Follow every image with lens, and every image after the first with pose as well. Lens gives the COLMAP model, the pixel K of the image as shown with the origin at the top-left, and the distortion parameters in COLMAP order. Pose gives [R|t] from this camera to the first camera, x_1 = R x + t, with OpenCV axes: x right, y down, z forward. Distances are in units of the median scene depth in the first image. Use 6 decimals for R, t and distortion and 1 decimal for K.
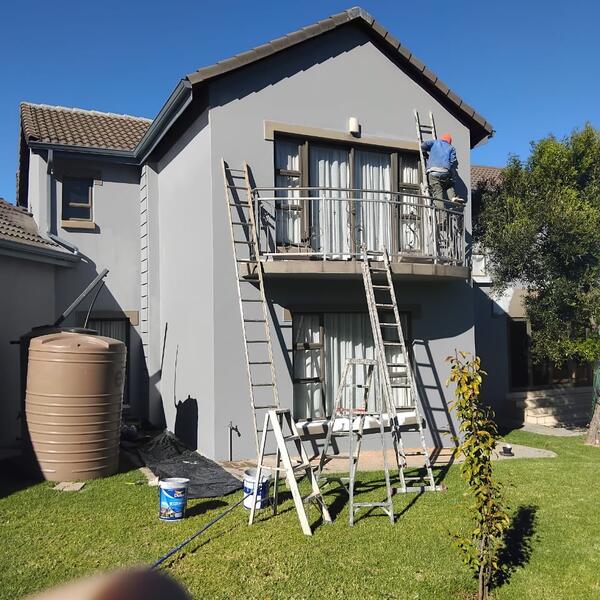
lens RADIAL K [[596.6, 0, 300.0], [0, 596.6, 300.0], [0, 0, 1]] dist [0.161576, -0.281876]
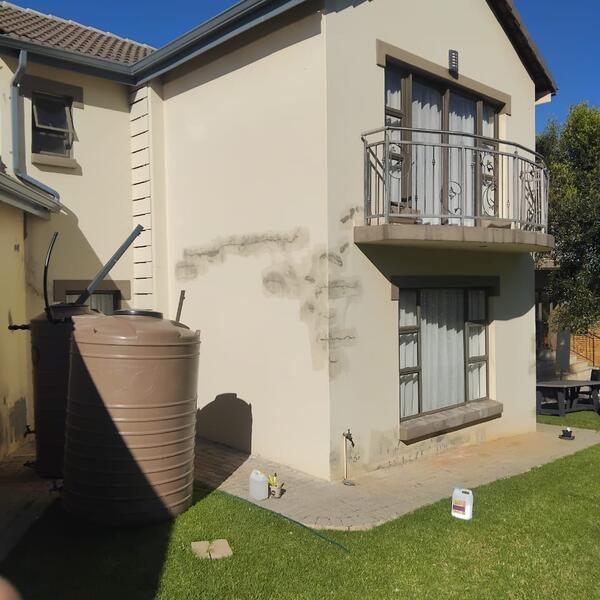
lens RADIAL K [[596.6, 0, 300.0], [0, 596.6, 300.0], [0, 0, 1]] dist [0.161576, -0.281876]
pose [[0.951703, 0.000055, 0.307021, -0.345138], [-0.018040, 0.998282, 0.055741, -0.005637], [-0.306491, -0.058587, 0.950069, 0.238681]]
